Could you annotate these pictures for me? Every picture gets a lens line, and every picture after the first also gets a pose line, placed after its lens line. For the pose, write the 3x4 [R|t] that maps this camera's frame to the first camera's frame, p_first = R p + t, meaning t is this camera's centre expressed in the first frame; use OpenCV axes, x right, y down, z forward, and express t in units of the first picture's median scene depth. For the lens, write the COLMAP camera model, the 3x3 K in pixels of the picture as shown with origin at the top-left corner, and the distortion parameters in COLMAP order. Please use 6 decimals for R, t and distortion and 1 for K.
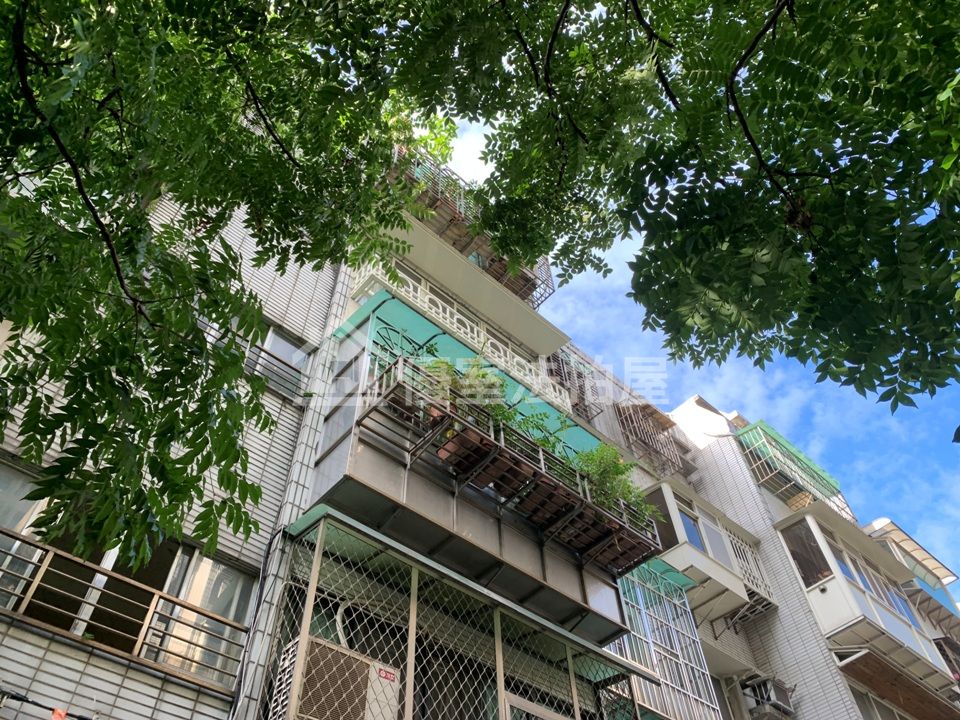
lens RADIAL K [[731.6, 0, 488.2], [0, 731.6, 361.8], [0, 0, 1]] dist [0.056204, -0.082701]
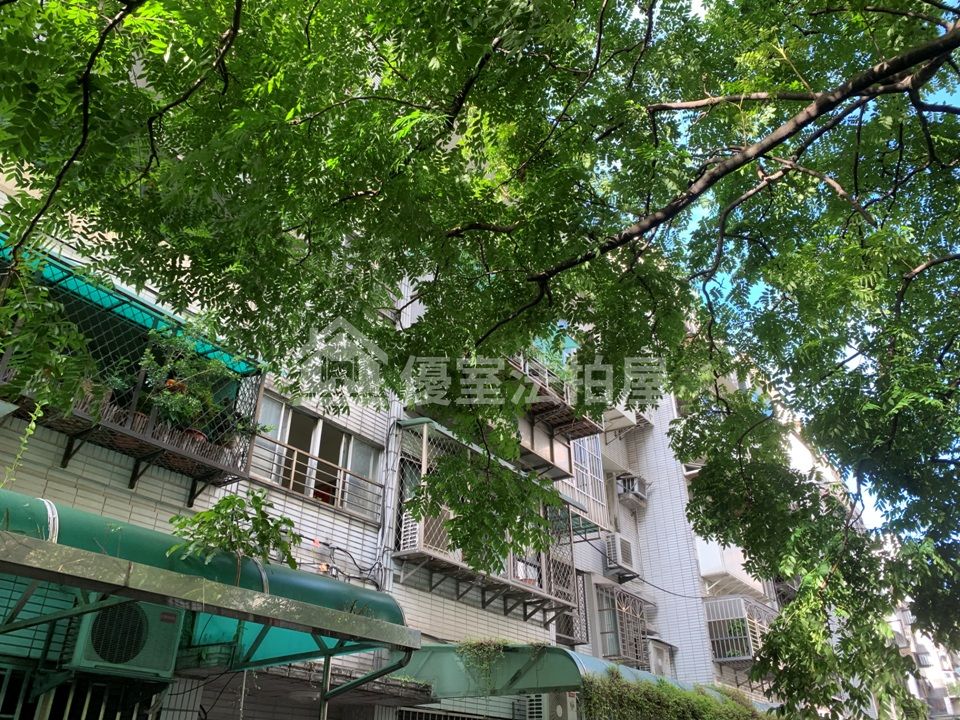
lens RADIAL K [[729.9, 0, 475.3], [0, 729.9, 382.7], [0, 0, 1]] dist [0.006222, 0.003138]
pose [[0.980189, 0.130524, 0.148972, -0.280840], [-0.178888, 0.906268, 0.382985, -0.388081], [-0.085019, -0.402047, 0.911663, -0.336130]]
